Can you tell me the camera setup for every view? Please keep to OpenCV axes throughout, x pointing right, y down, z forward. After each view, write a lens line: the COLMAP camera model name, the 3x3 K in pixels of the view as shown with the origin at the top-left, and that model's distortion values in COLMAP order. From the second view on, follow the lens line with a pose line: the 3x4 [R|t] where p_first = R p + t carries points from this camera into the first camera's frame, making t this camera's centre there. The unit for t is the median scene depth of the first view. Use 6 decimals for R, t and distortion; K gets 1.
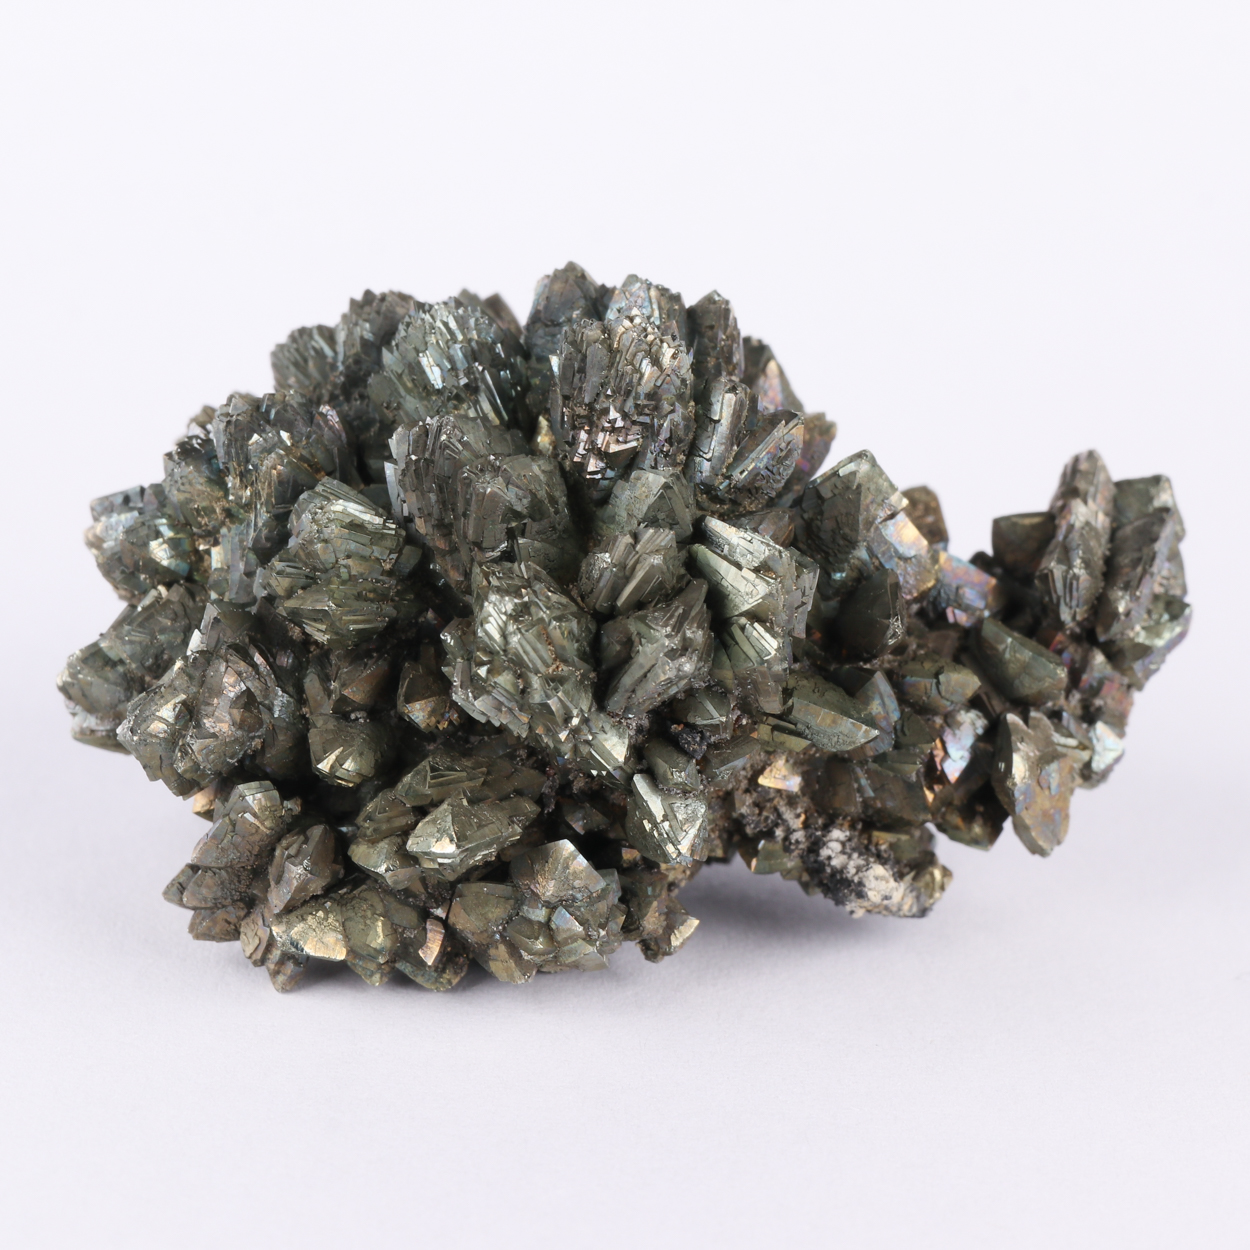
lens RADIAL K [[8112.7, 0, 625.0], [0, 8112.7, 625.0], [0, 0, 1]] dist [0.099438, 3.451602]
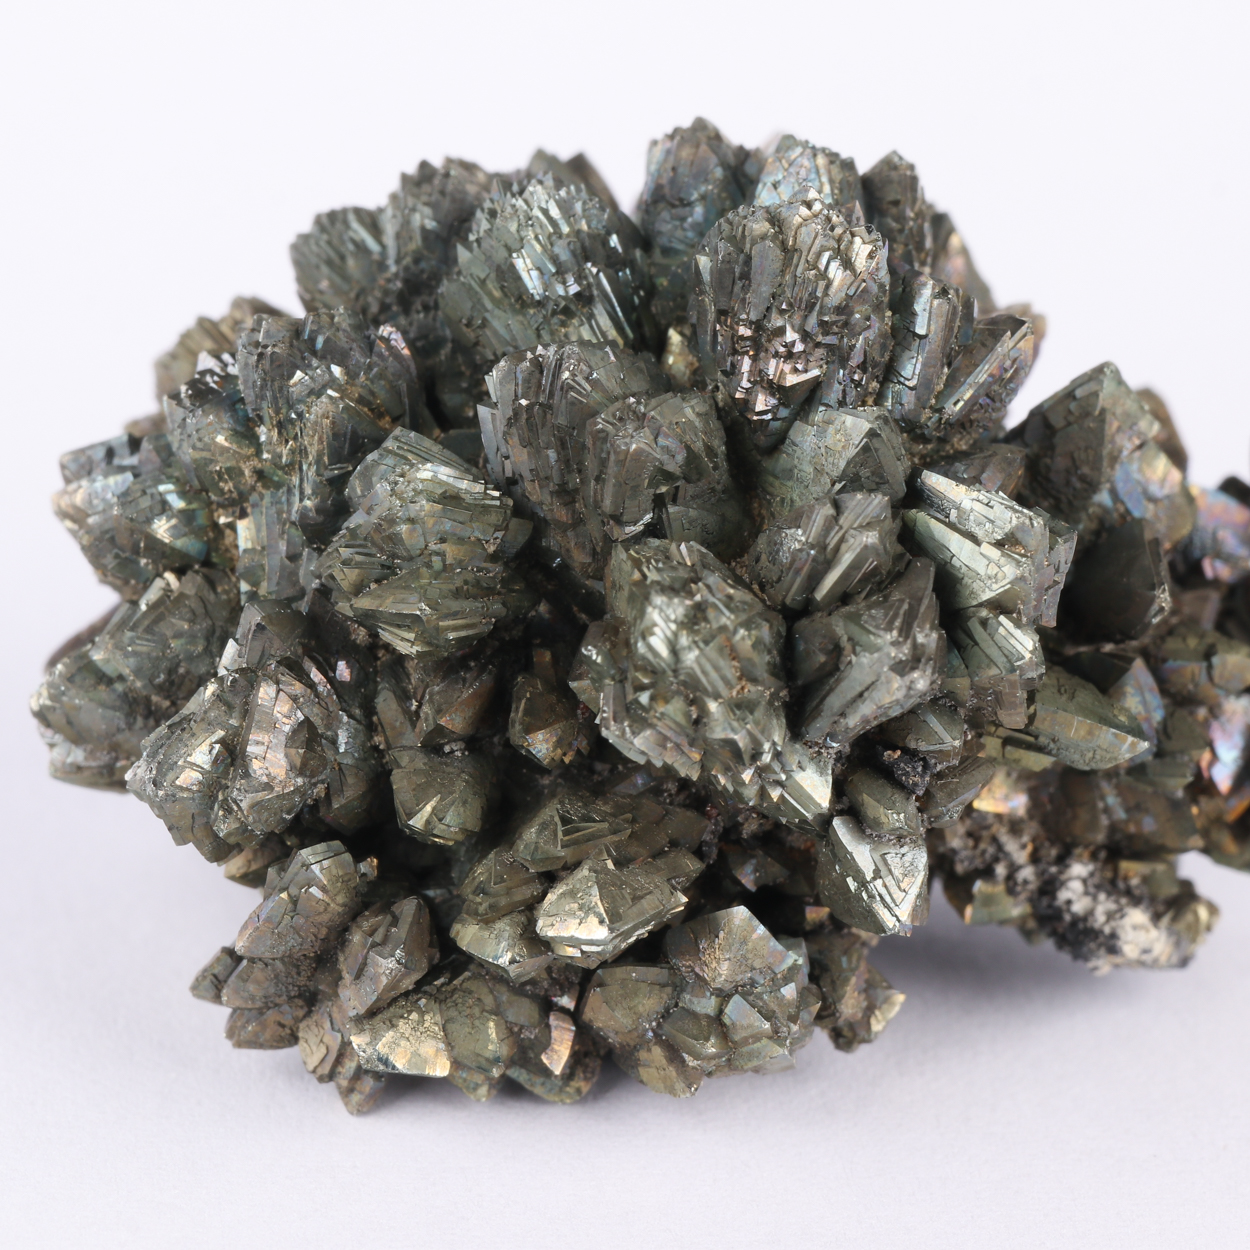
lens RADIAL K [[8112.7, 0, 625.0], [0, 8112.7, 625.0], [0, 0, 1]] dist [0.099438, 3.451602]
pose [[0.994857, -0.036779, 0.094378, -0.087159], [0.029645, 0.996674, 0.075907, -0.056079], [-0.096856, -0.072719, 0.992638, 0.261143]]
